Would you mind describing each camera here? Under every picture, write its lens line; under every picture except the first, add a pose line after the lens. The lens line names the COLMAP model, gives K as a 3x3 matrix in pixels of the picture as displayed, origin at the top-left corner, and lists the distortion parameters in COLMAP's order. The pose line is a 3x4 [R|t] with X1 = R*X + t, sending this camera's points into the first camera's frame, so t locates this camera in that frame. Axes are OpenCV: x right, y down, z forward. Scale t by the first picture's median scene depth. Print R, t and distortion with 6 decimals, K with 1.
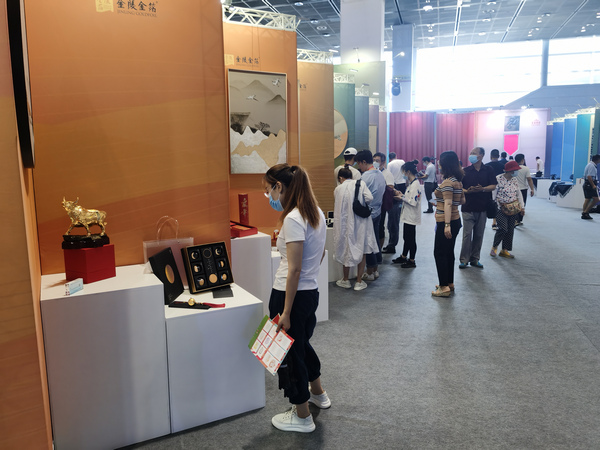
lens RADIAL K [[476.8, 0, 300.3], [0, 476.8, 223.2], [0, 0, 1]] dist [0.013206, -0.008076]
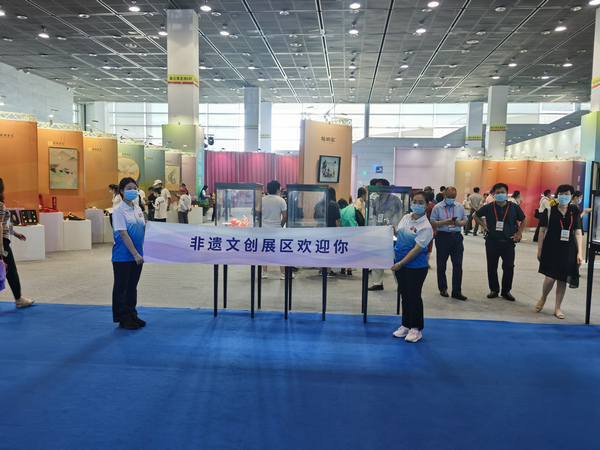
lens RADIAL K [[476.8, 0, 300.2], [0, 476.8, 226.9], [0, 0, 1]] dist [0.013206, -0.008076]
pose [[0.983998, 0.018717, 0.177195, 0.694483], [-0.009255, 0.998494, -0.054077, 0.216621], [-0.177940, 0.051572, 0.982689, -1.649584]]
